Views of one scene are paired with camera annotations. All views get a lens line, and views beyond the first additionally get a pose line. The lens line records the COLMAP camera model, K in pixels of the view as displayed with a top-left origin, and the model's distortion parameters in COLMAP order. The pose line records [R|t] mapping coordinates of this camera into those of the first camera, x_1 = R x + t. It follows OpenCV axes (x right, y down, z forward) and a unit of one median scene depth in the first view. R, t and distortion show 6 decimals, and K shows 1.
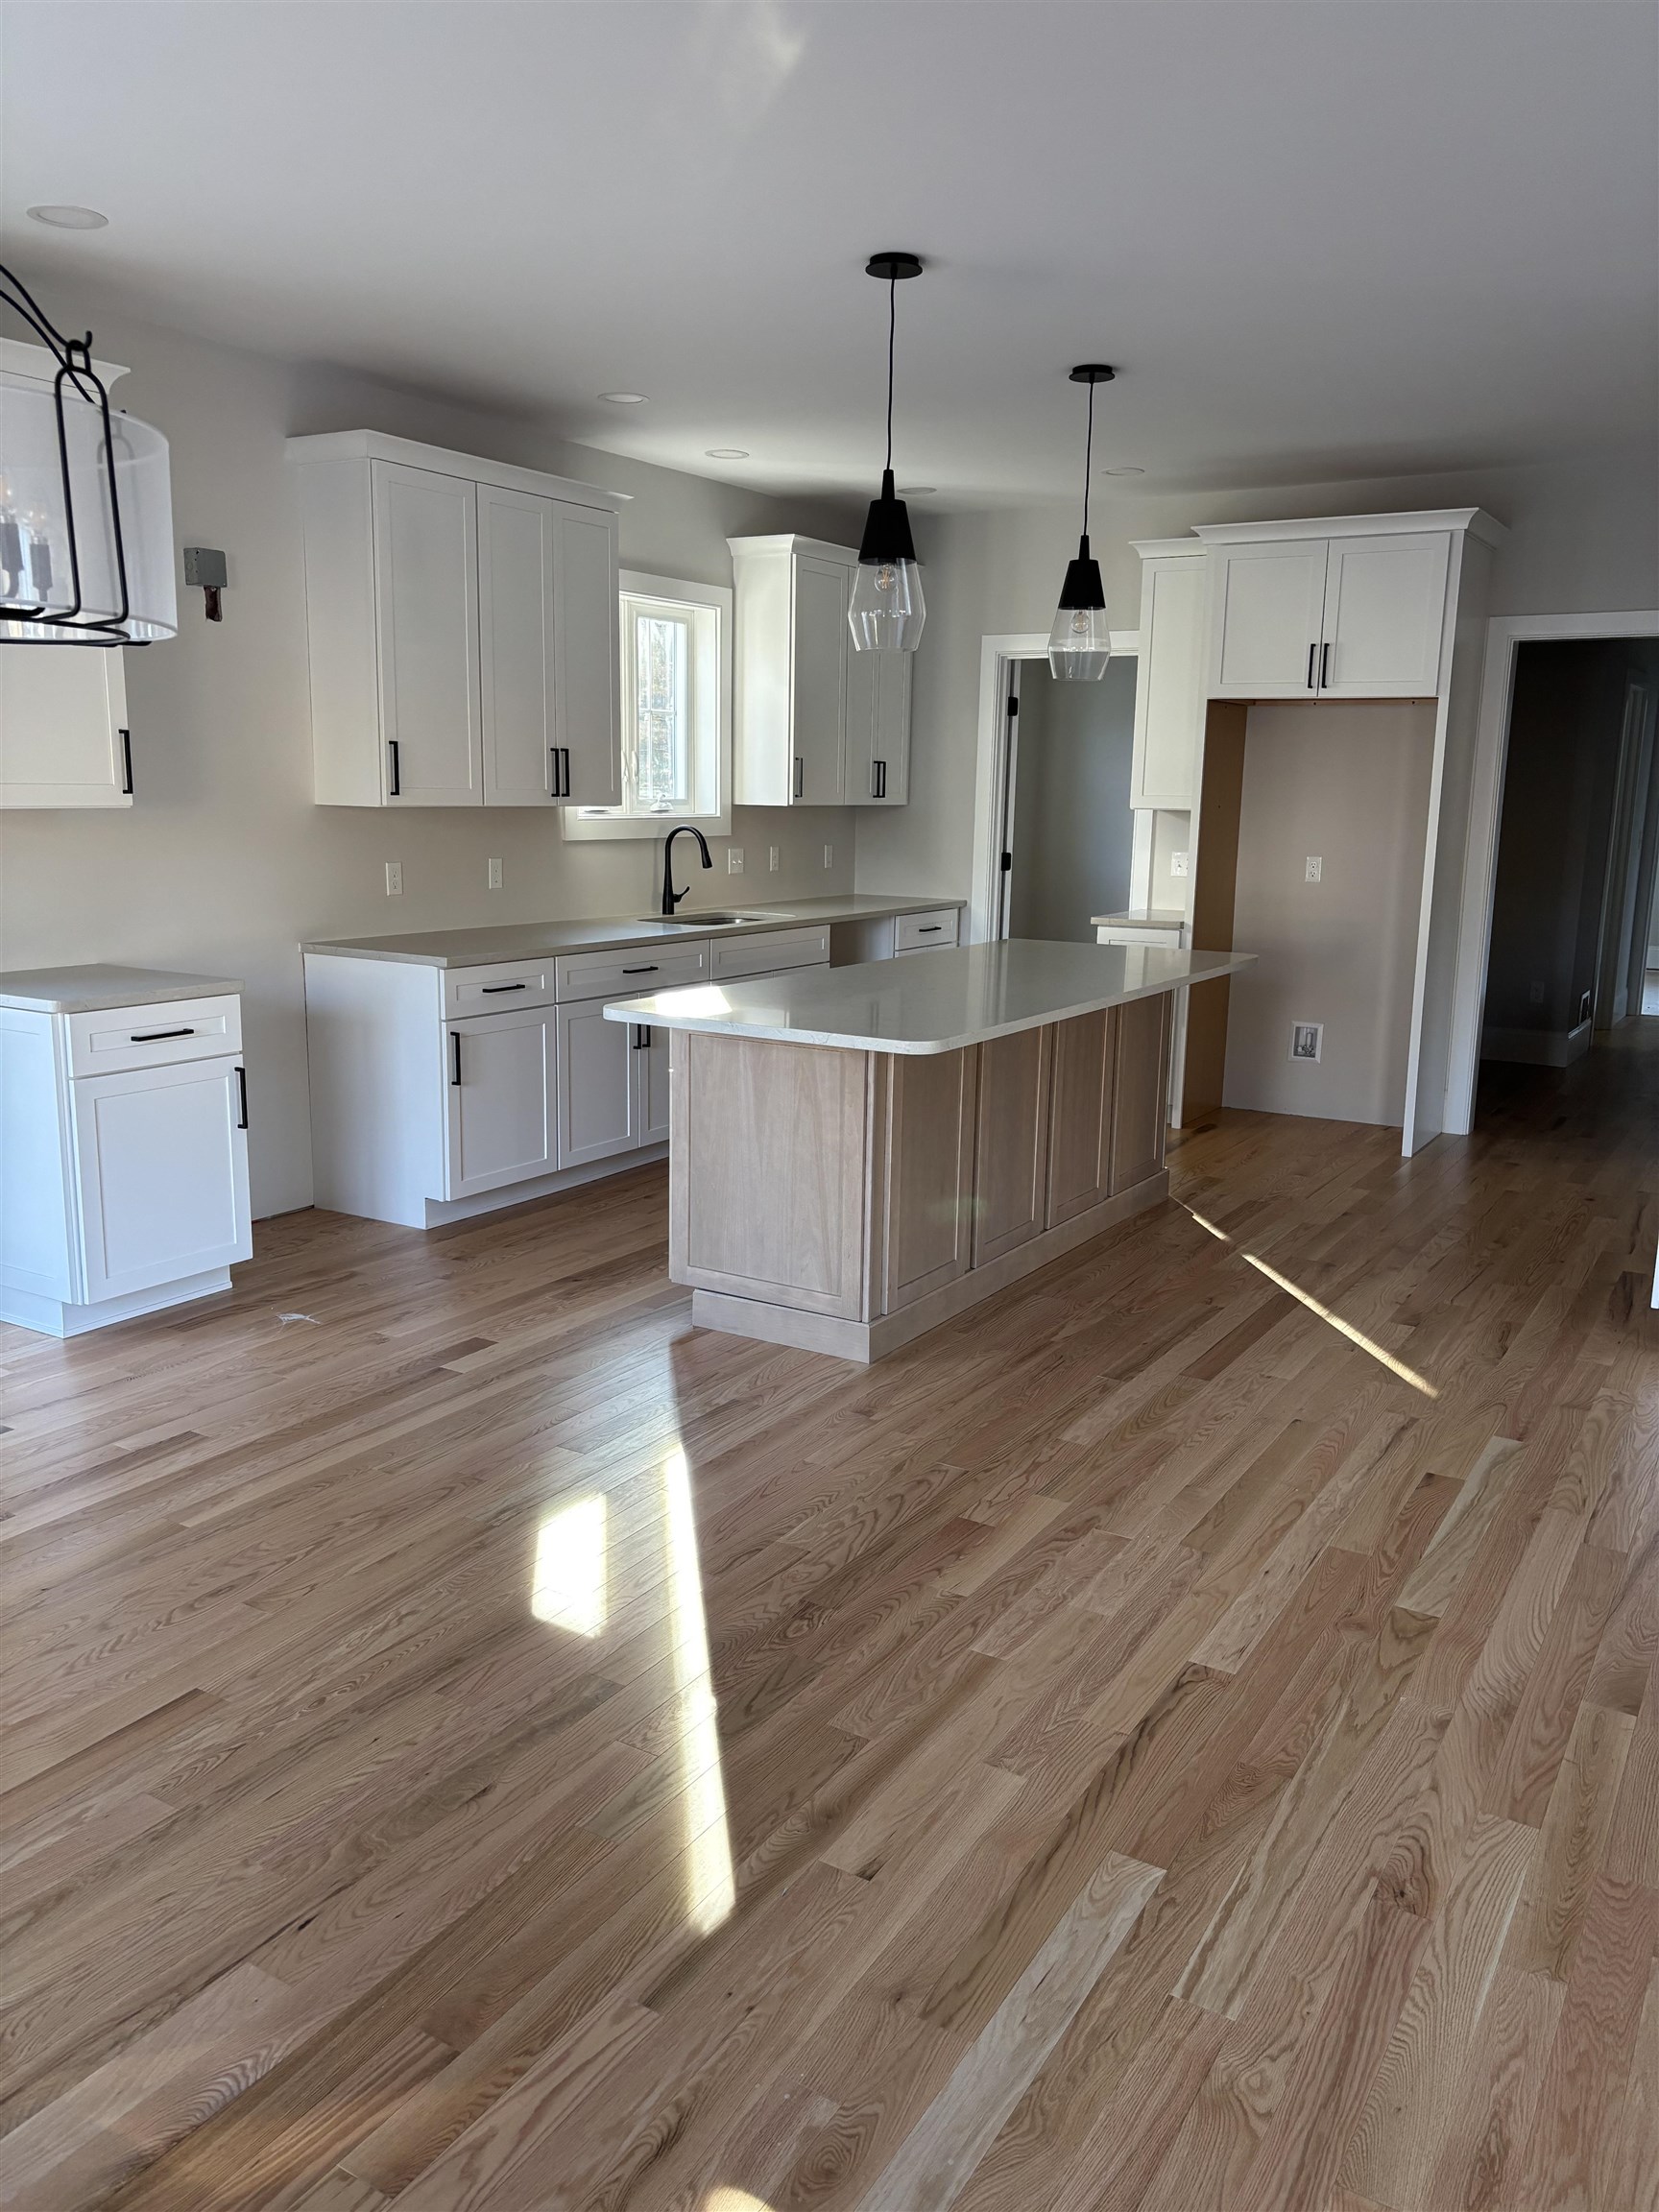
lens RADIAL K [[1673.5, 0, 778.2], [0, 1673.5, 1101.0], [0, 0, 1]] dist [0.134149, -0.173568]
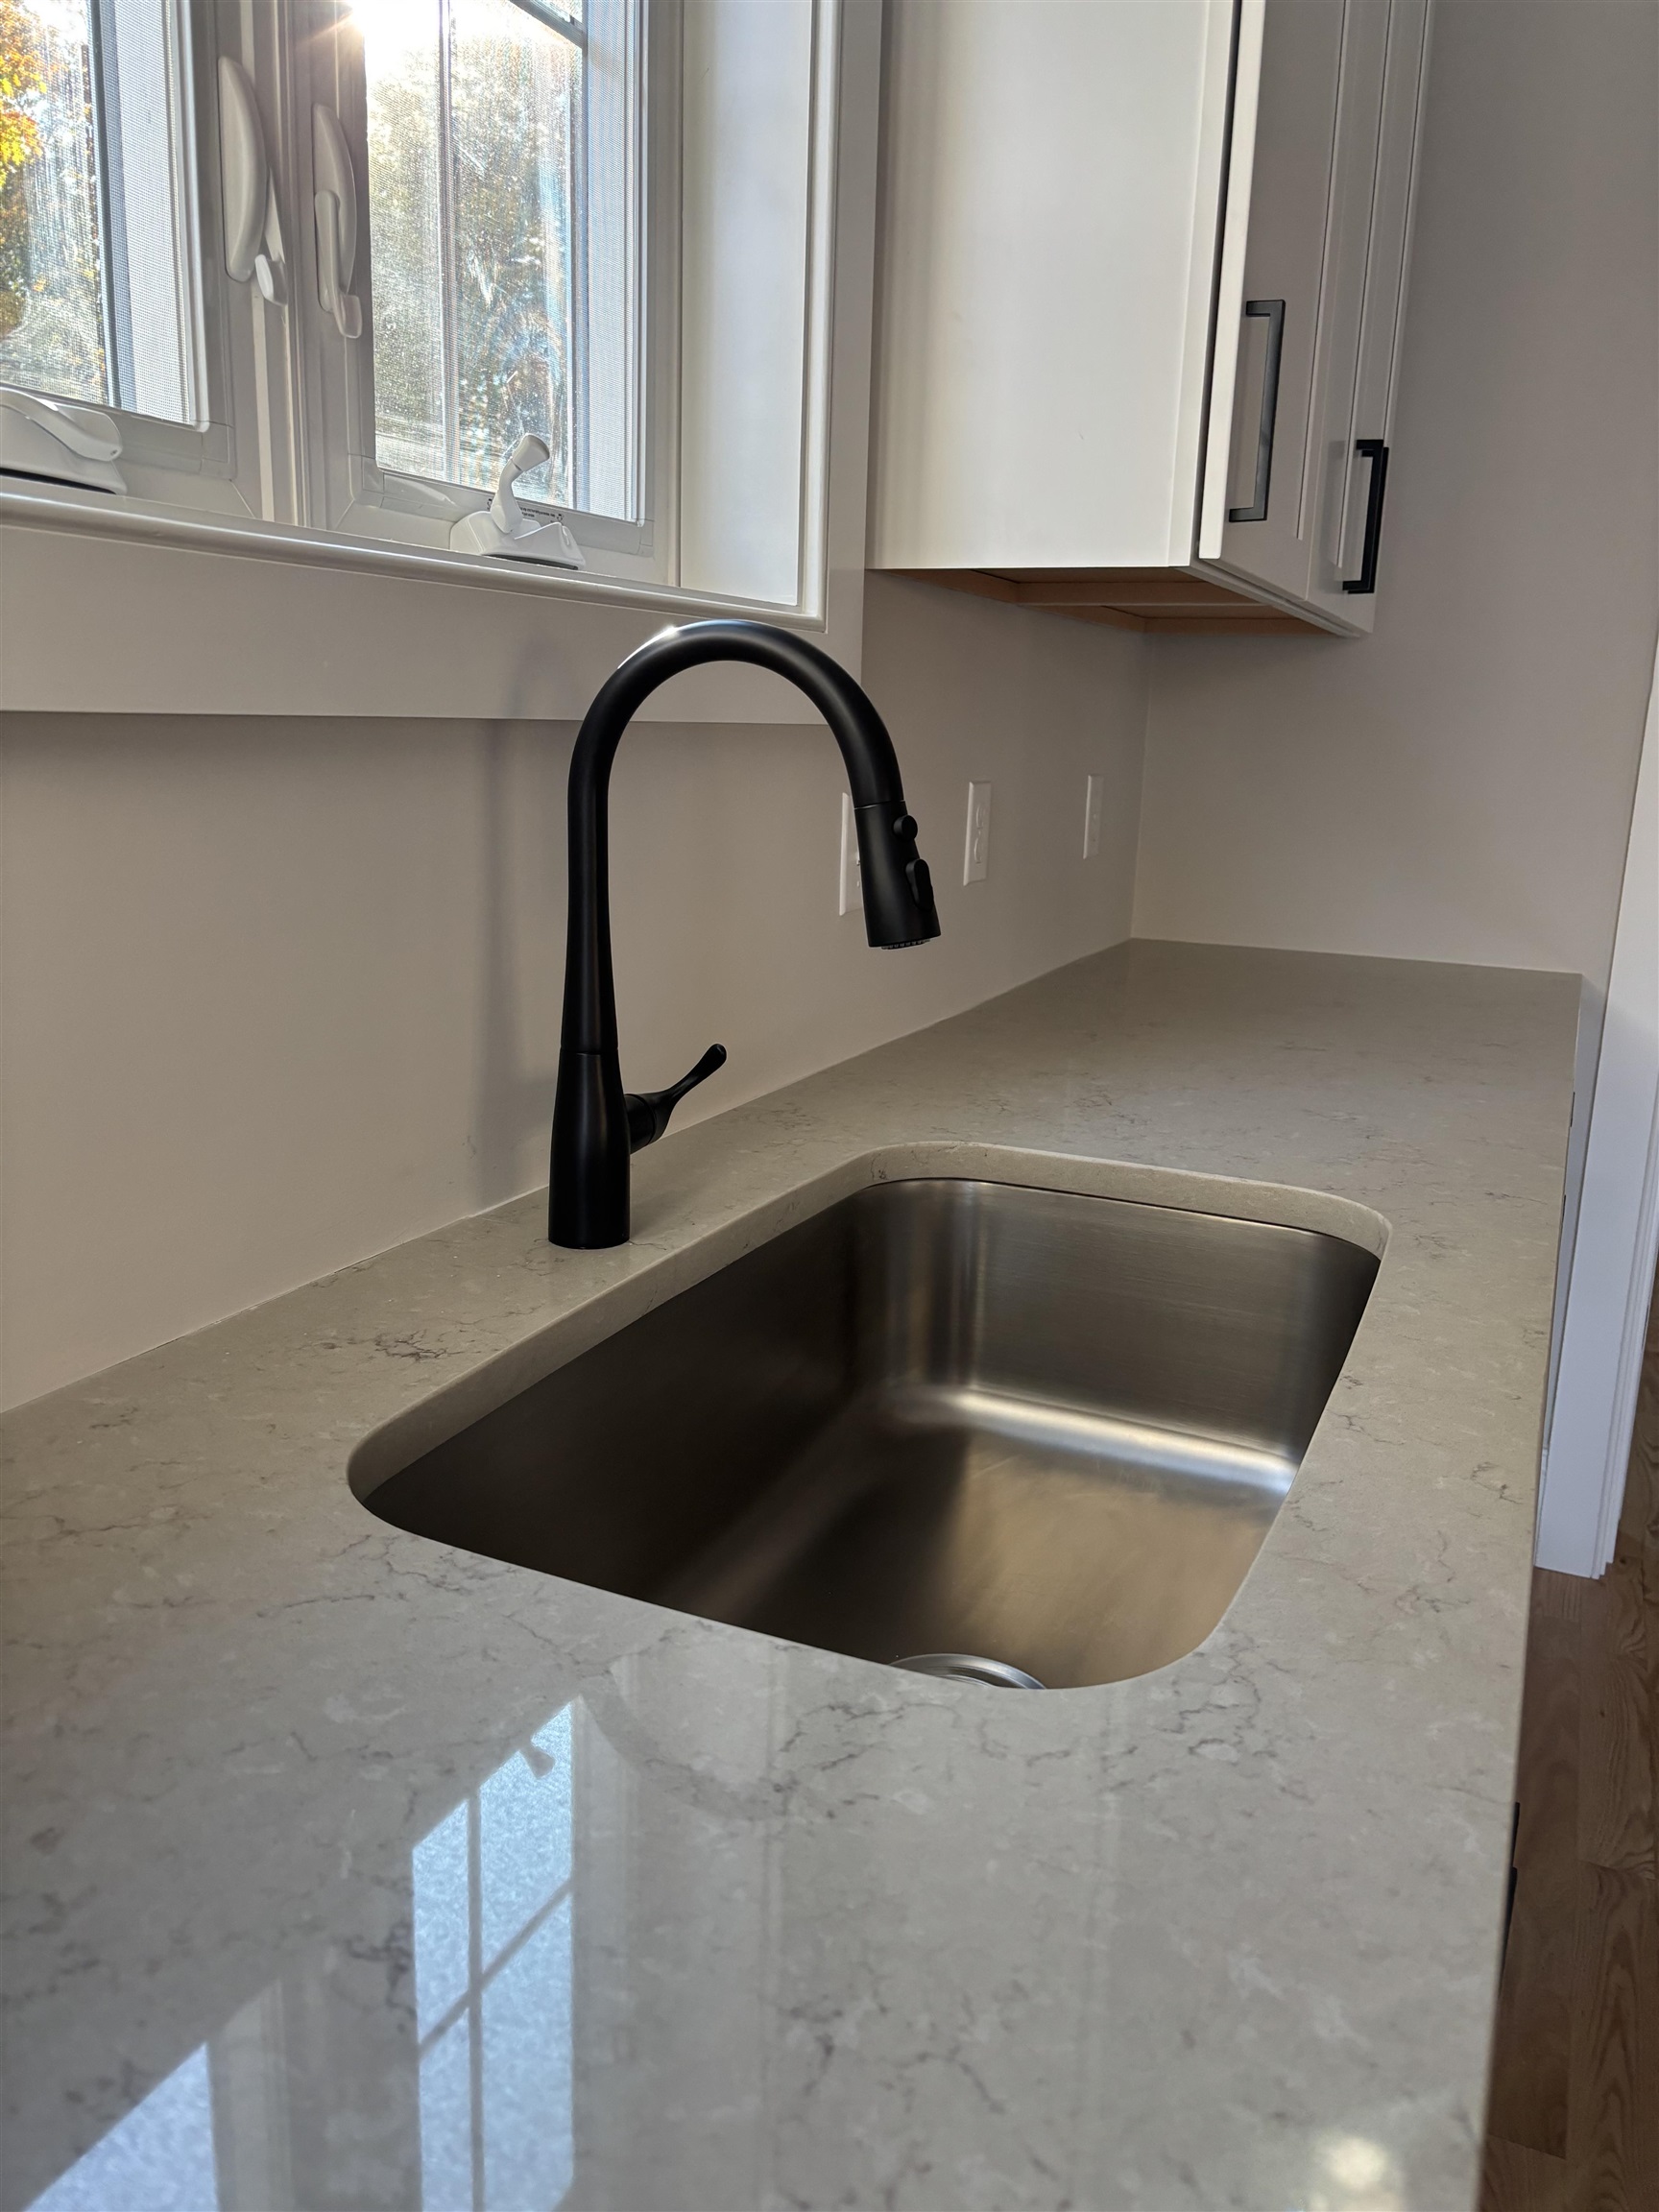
lens RADIAL K [[1663.8, 0, 829.5], [0, 1663.8, 1106.0], [0, 0, 1]] dist [0.058218, -0.053967]
pose [[0.989022, -0.015426, 0.146962, -0.066549], [0.009450, 0.999103, 0.041278, -0.129124], [-0.147467, -0.039436, 0.988280, 0.853569]]
